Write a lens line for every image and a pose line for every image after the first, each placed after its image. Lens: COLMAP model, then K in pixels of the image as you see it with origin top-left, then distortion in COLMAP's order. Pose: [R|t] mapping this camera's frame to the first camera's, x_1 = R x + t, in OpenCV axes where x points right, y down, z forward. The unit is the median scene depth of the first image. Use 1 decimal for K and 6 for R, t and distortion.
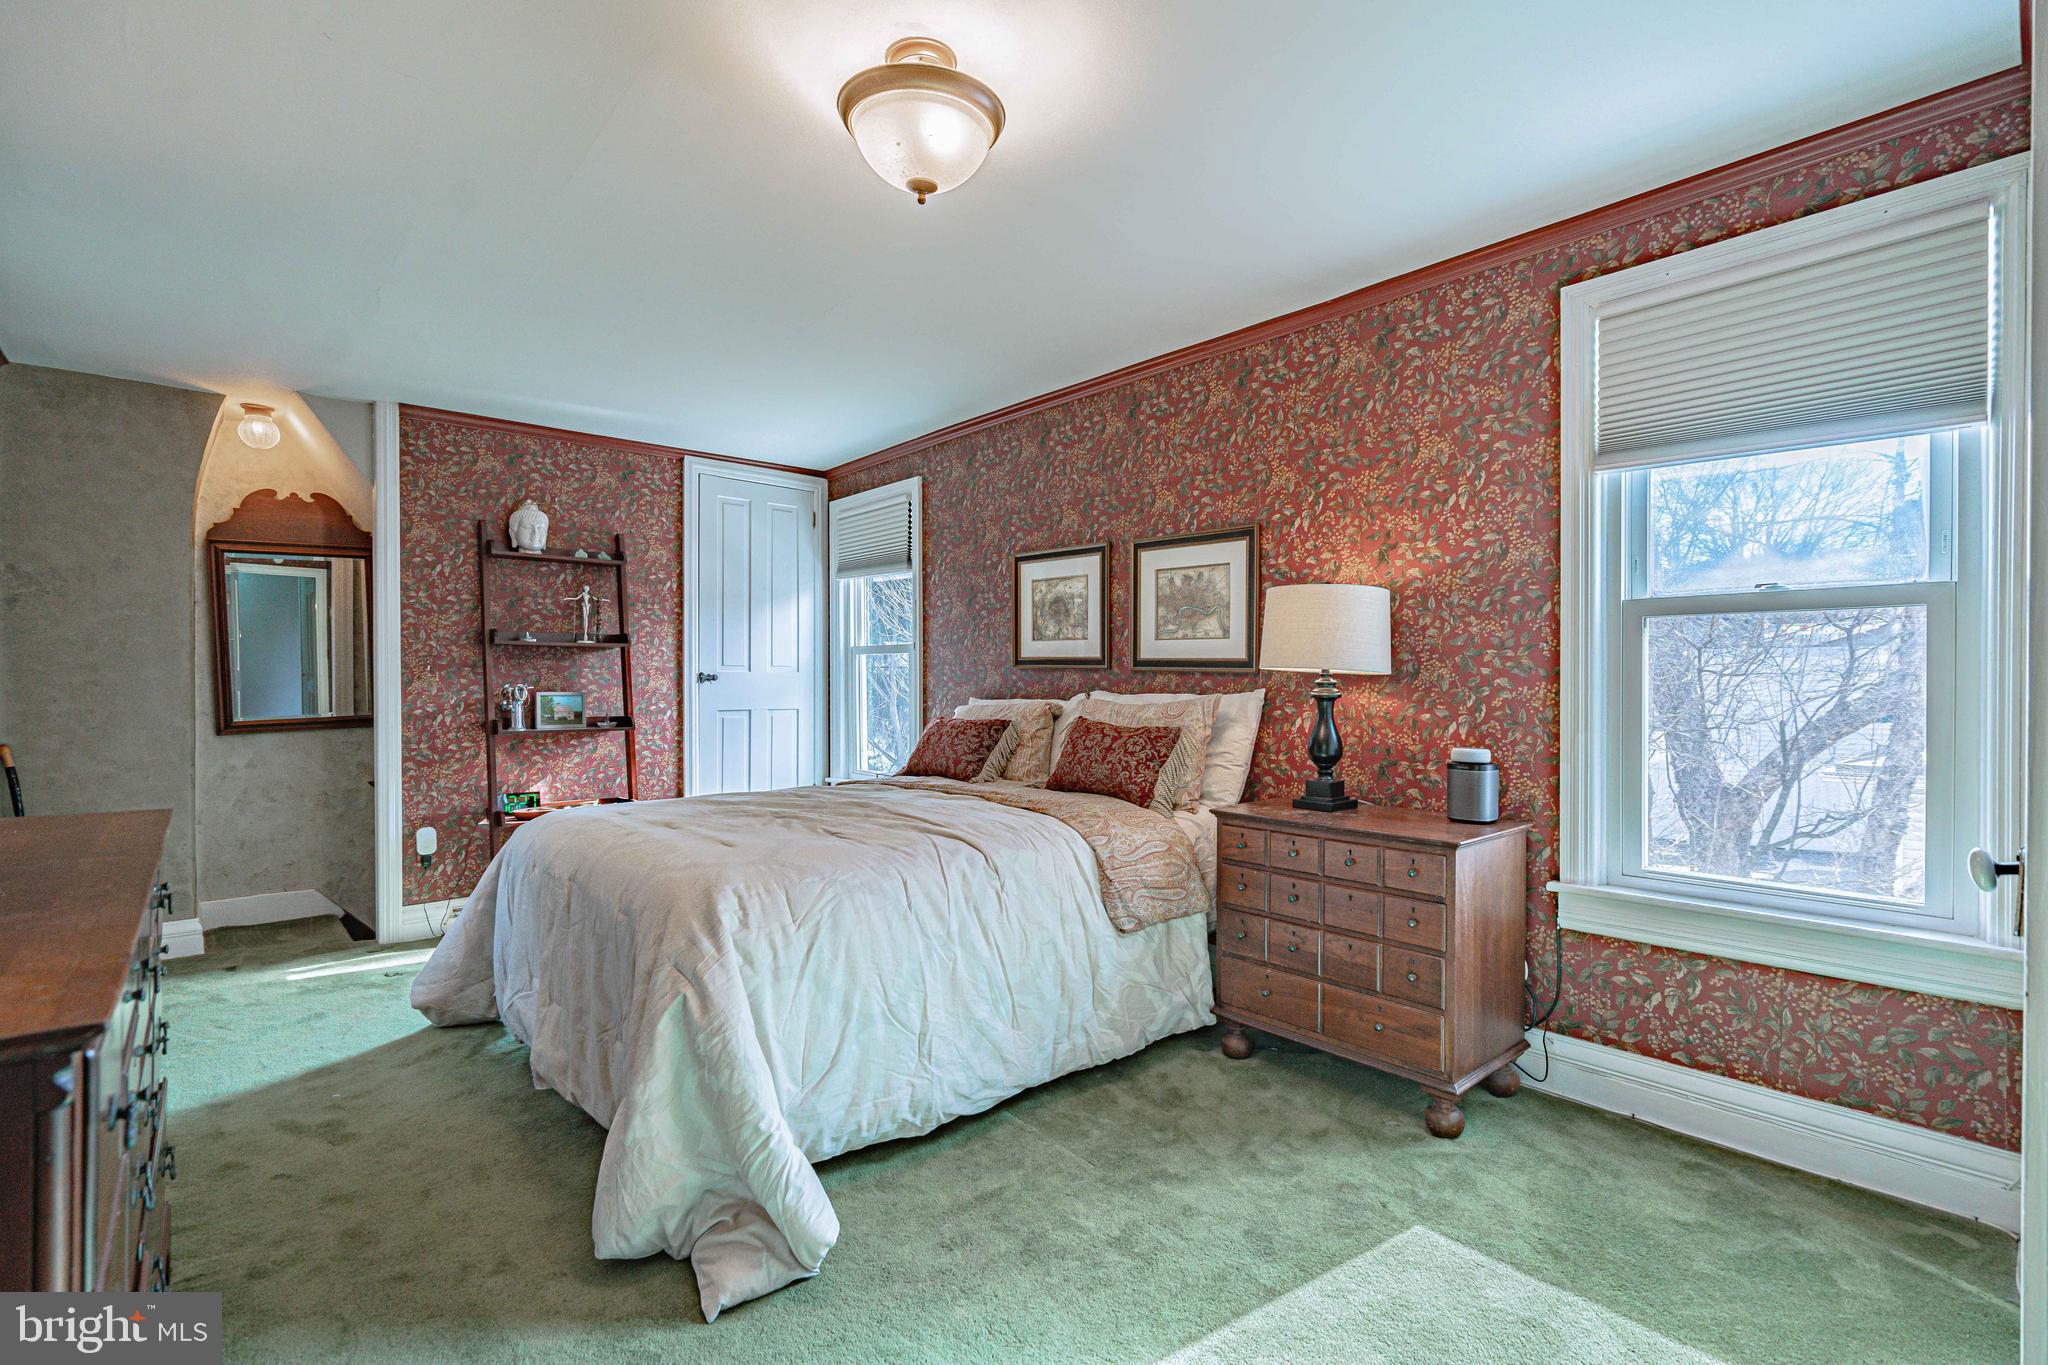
lens RADIAL K [[1011.1, 0, 1022.0], [0, 1011.1, 674.6], [0, 0, 1]] dist [0.004054, 0.000255]
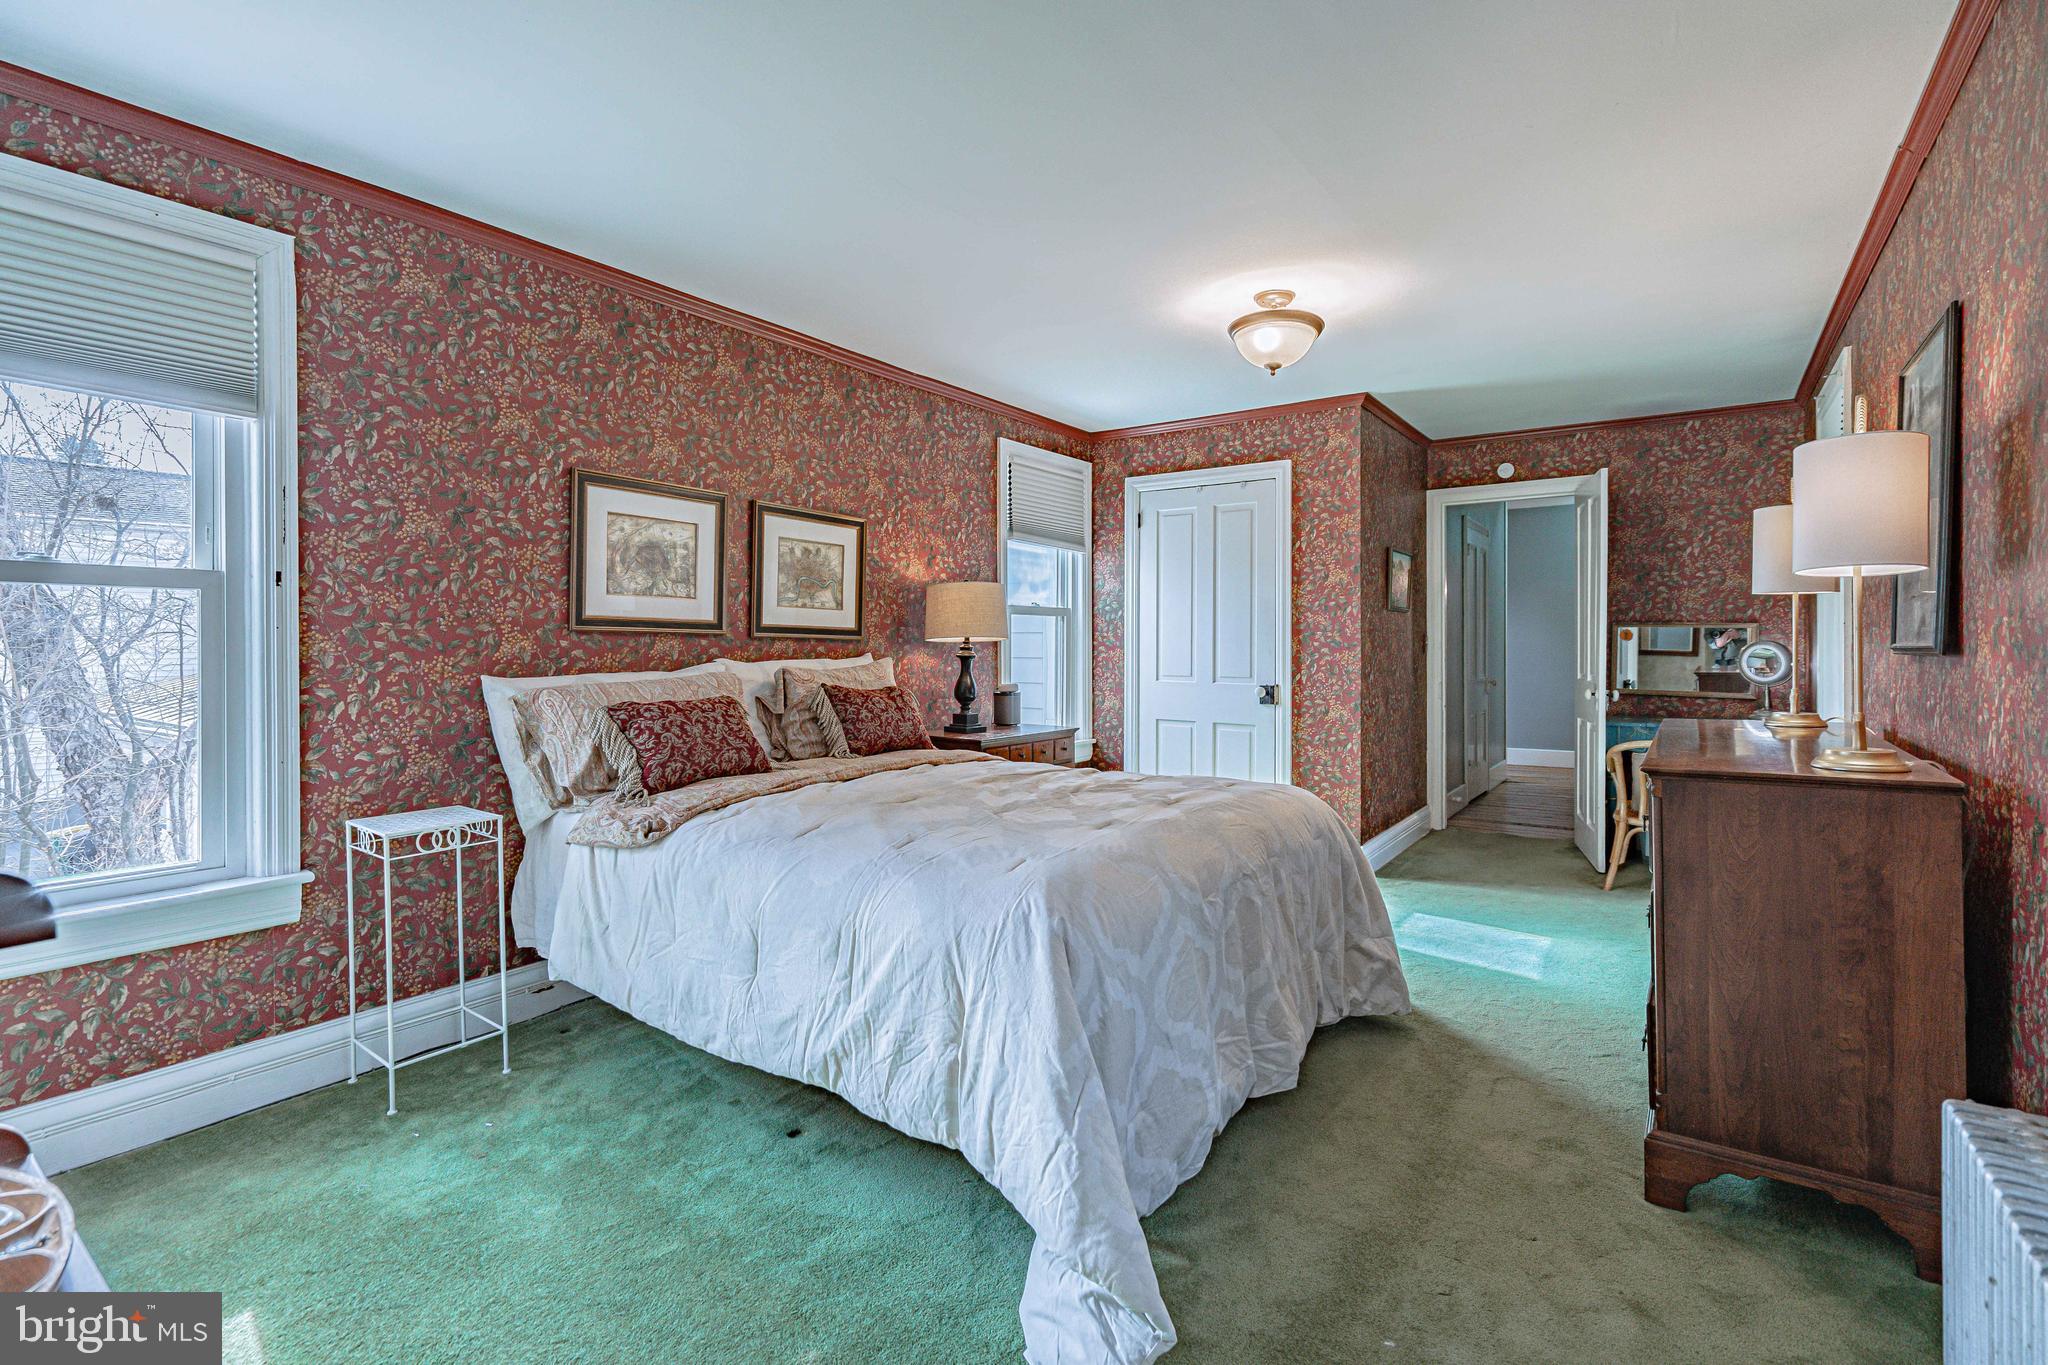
lens RADIAL K [[929.9, 0, 1022.9], [0, 929.9, 666.4], [0, 0, 1]] dist [-0.006758, 0.001946]
pose [[-0.253025, -0.013448, 0.967366, -0.744921], [0.009039, 0.999827, 0.016264, 0.011204], [-0.967418, 0.012859, -0.252859, 0.904738]]
